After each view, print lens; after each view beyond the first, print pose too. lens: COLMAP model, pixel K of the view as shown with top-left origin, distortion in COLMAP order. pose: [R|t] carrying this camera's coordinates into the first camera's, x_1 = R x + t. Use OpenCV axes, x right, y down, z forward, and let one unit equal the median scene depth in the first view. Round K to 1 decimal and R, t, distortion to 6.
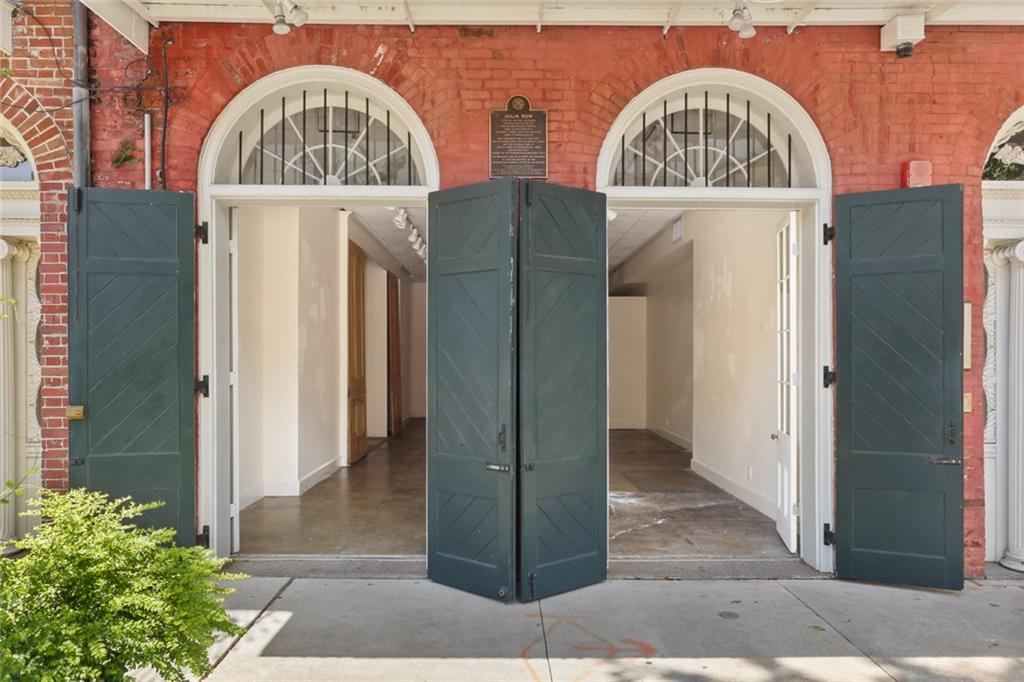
lens RADIAL K [[769.9, 0, 513.5], [0, 769.9, 372.4], [0, 0, 1]] dist [-0.004612, 0.009293]
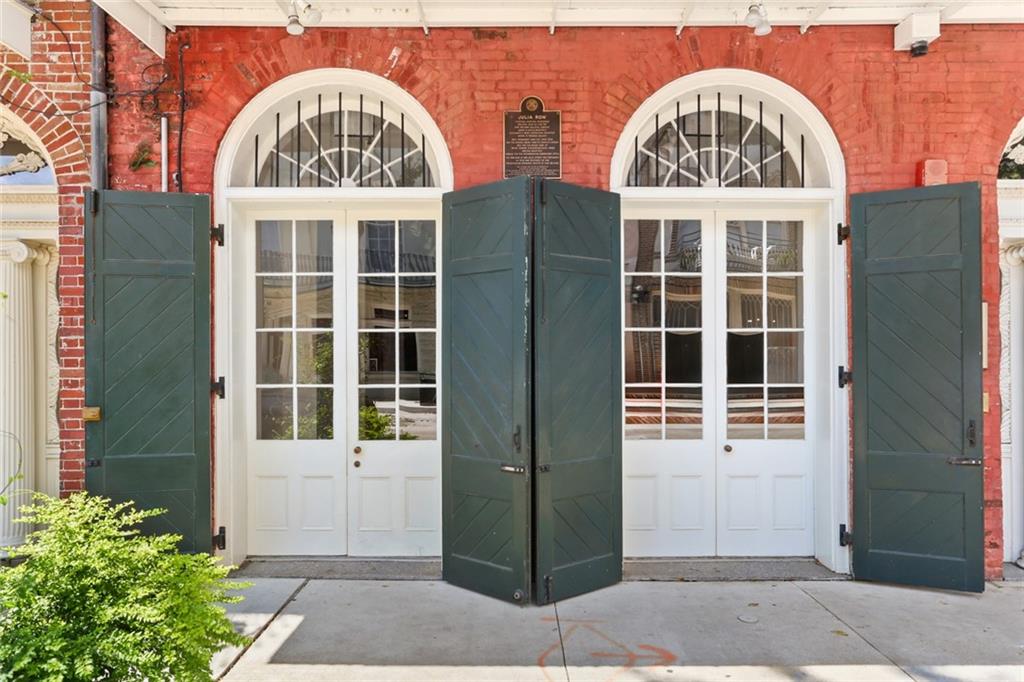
lens RADIAL K [[759.7, 0, 519.7], [0, 759.7, 367.8], [0, 0, 1]] dist [-0.014847, 0.018116]
pose [[0.999948, -0.002569, -0.009837, -0.000847], [0.002493, 0.999967, -0.007724, 0.000786], [0.009856, 0.007699, 0.999922, 0.014822]]
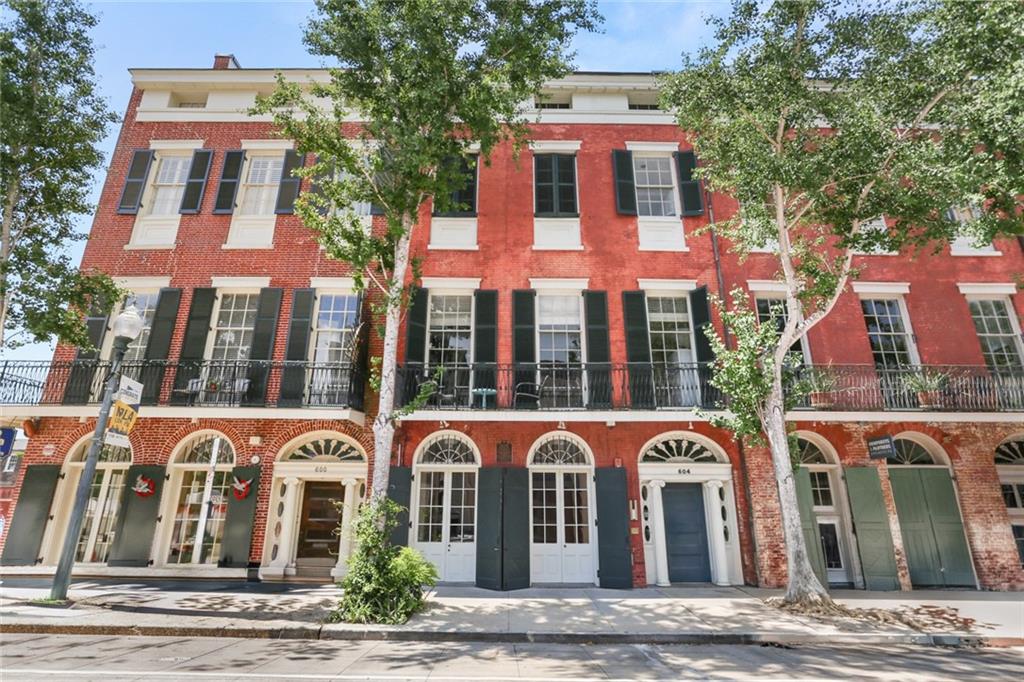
lens RADIAL K [[541.5, 0, 513.2], [0, 541.5, 334.1], [0, 0, 1]] dist [-0.036496, 0.015980]
pose [[0.999958, 0.002007, -0.008964, 0.068704], [-0.004861, 0.943618, -0.331001, 0.008989], [0.007794, 0.331030, 0.943588, -1.509654]]
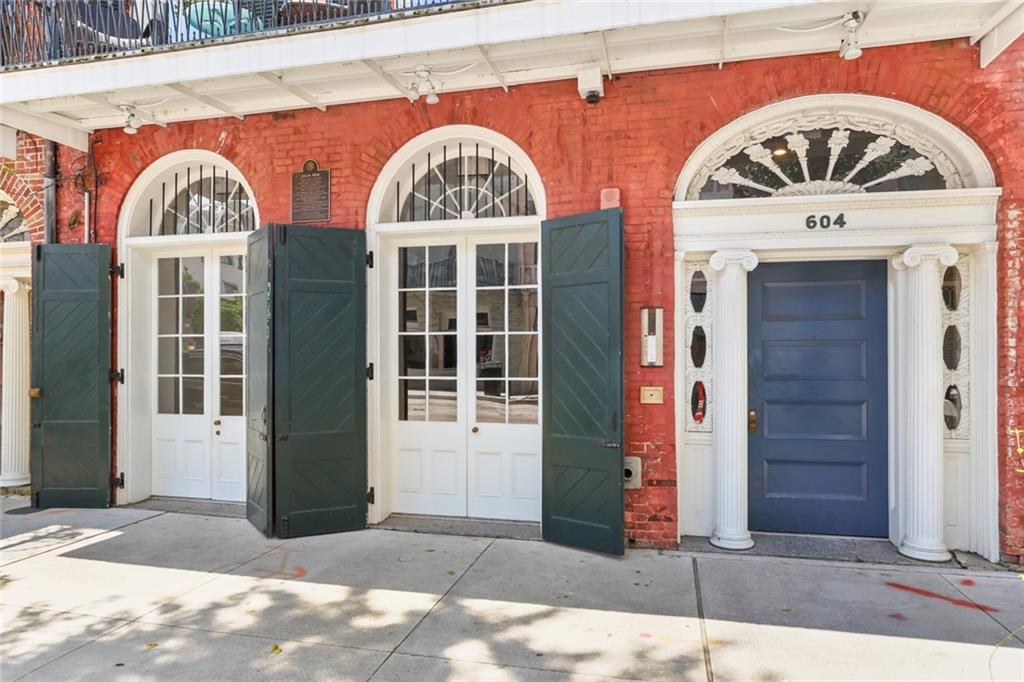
lens RADIAL K [[646.9, 0, 508.9], [0, 646.9, 365.9], [0, 0, 1]] dist [-0.022815, 0.020060]
pose [[0.967261, 0.002911, -0.253768, 0.624213], [-0.004765, 0.999966, -0.006690, 0.003041], [0.253740, 0.007680, 0.967242, 0.009631]]
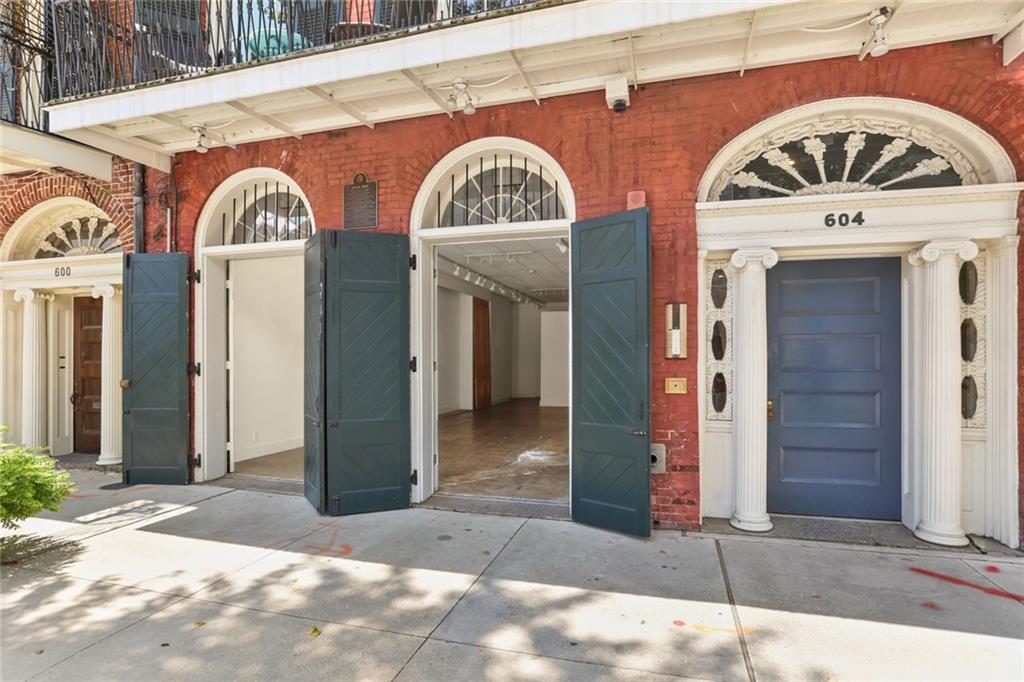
lens RADIAL K [[541.5, 0, 510.1], [0, 541.5, 364.7], [0, 0, 1]] dist [-0.036496, 0.015980]
pose [[0.953757, 0.002485, -0.300569, 0.591333], [-0.003207, 0.999993, -0.001910, 0.008315], [0.300562, 0.002786, 0.953758, 0.105230]]
